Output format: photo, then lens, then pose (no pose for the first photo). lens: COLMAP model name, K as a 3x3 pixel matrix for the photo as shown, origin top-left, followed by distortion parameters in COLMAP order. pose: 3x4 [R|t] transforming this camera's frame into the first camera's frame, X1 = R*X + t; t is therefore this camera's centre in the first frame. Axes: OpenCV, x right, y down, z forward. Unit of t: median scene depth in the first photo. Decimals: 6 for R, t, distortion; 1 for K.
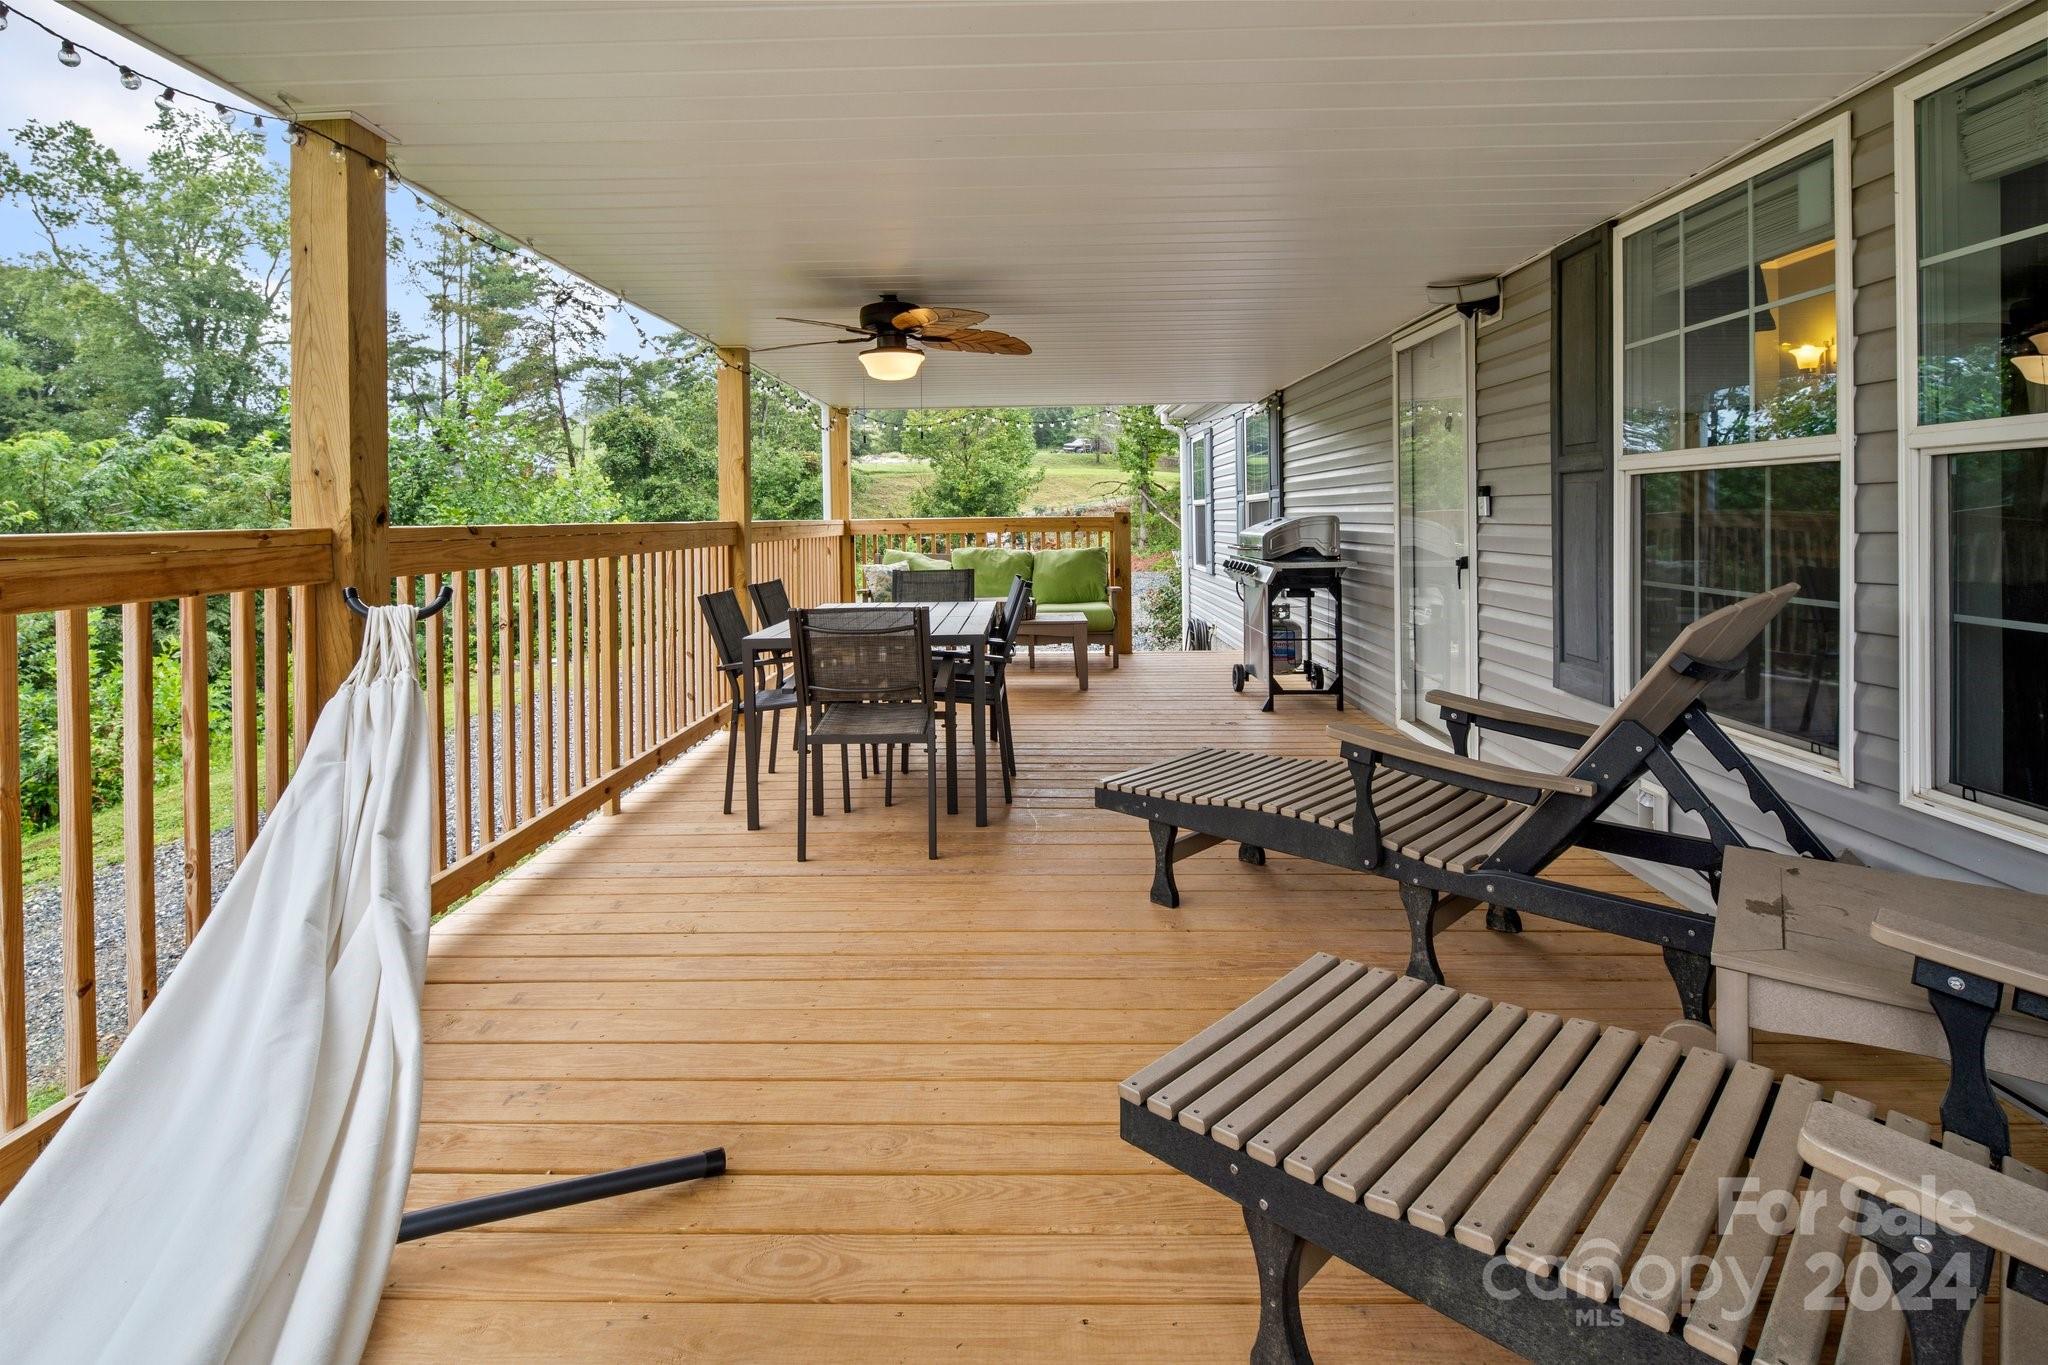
lens RADIAL K [[991.0, 0, 1018.6], [0, 991.0, 538.7], [0, 0, 1]] dist [0.010623, -0.008871]
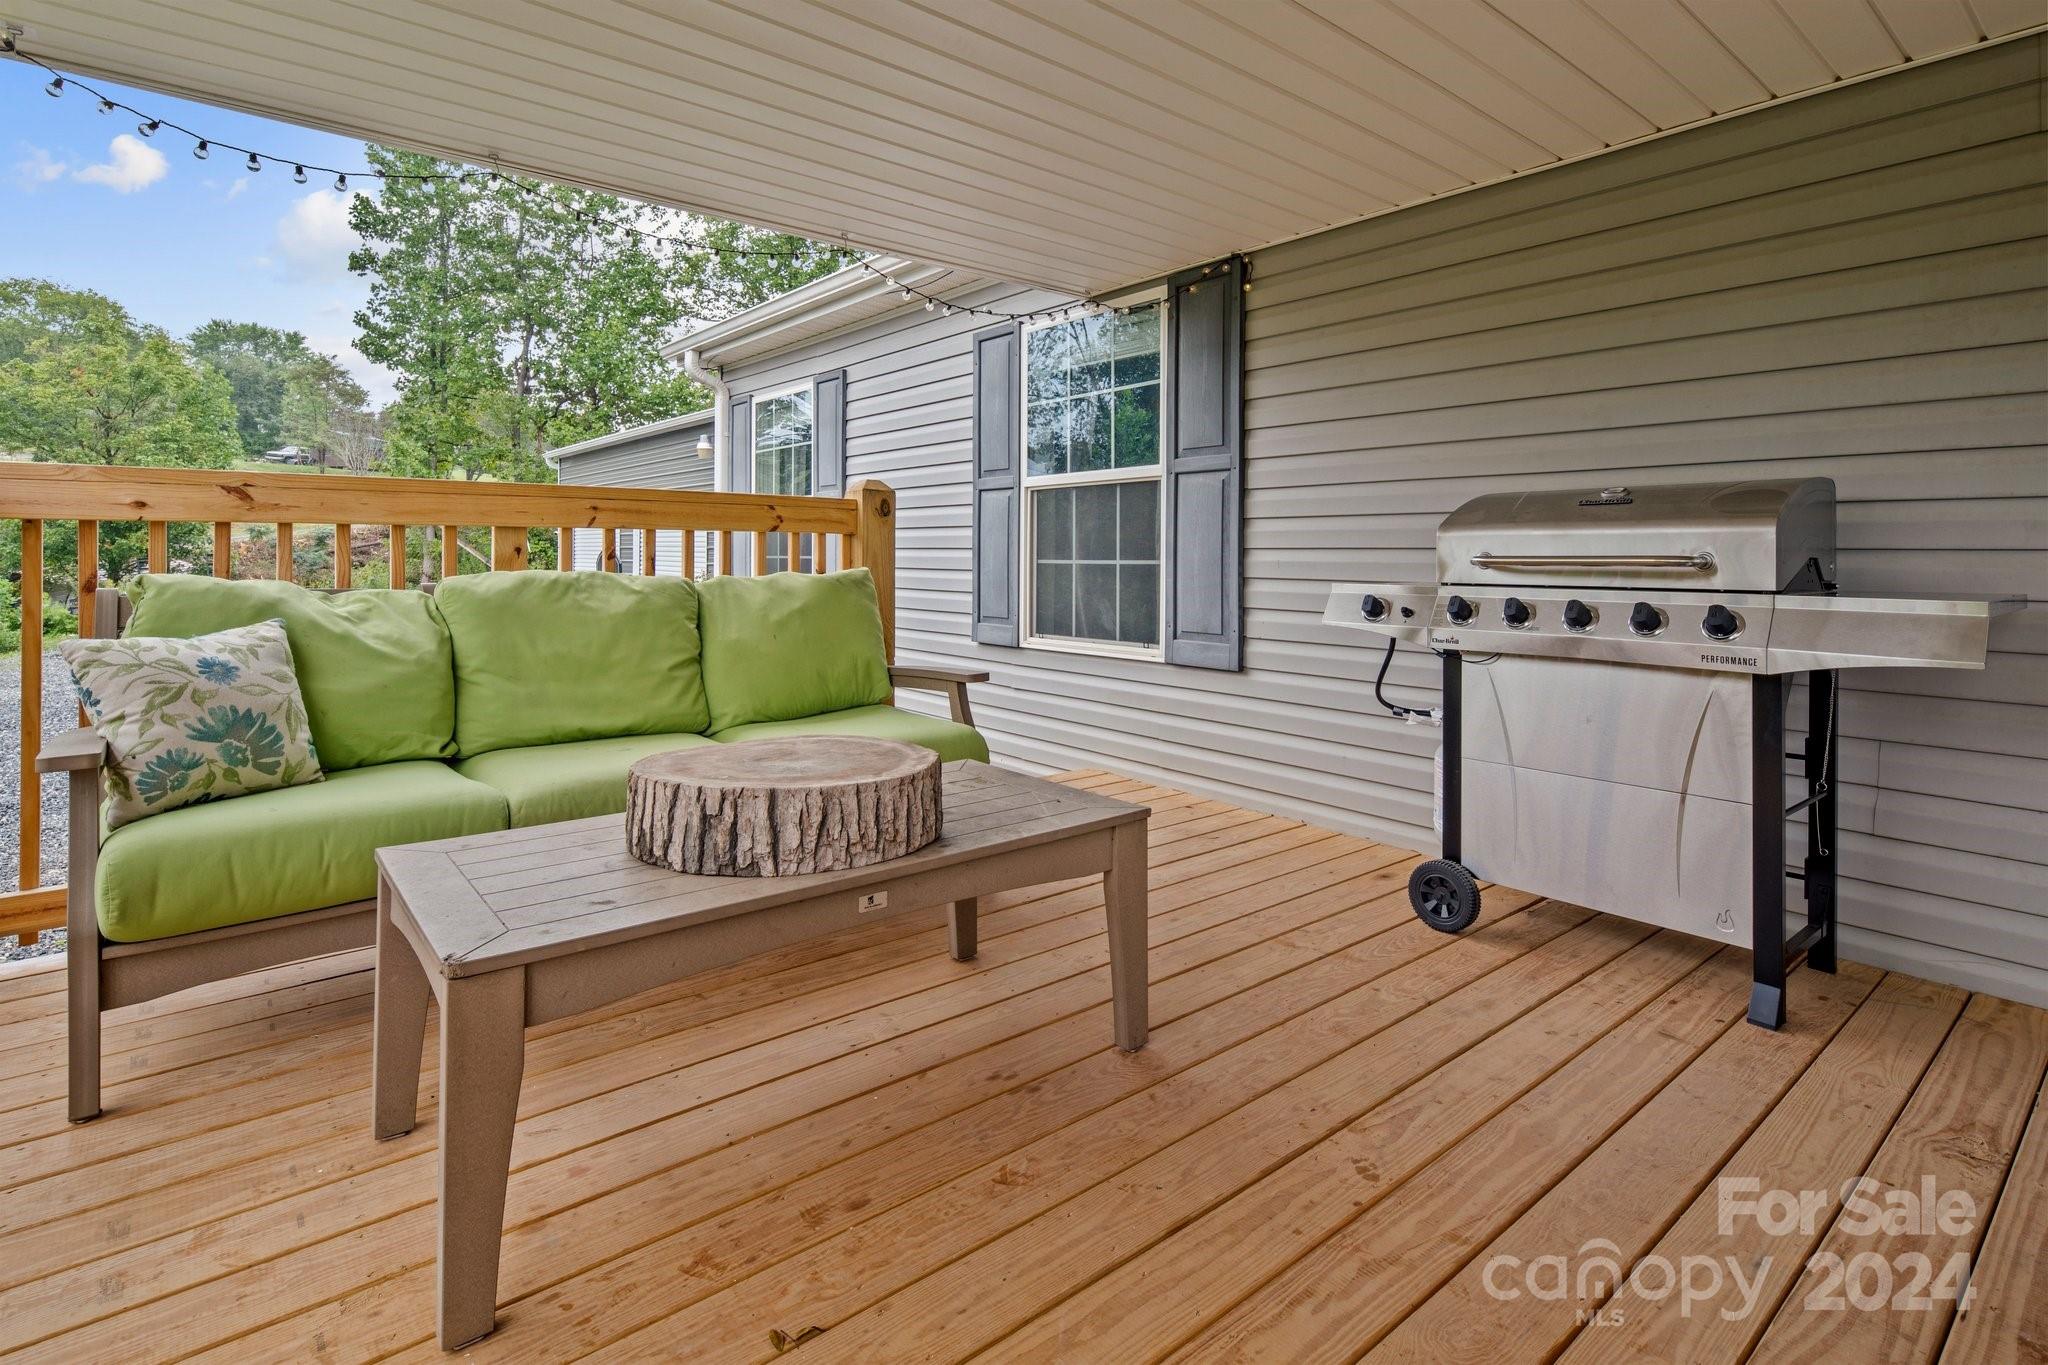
lens RADIAL K [[991.0, 0, 1018.6], [0, 991.0, 538.7], [0, 0, 1]] dist [0.010623, -0.008871]
pose [[0.760263, 0.025211, 0.649125, -0.128794], [-0.000422, 0.999266, -0.038316, 0.011053], [-0.649615, 0.028856, 0.759716, 0.623549]]
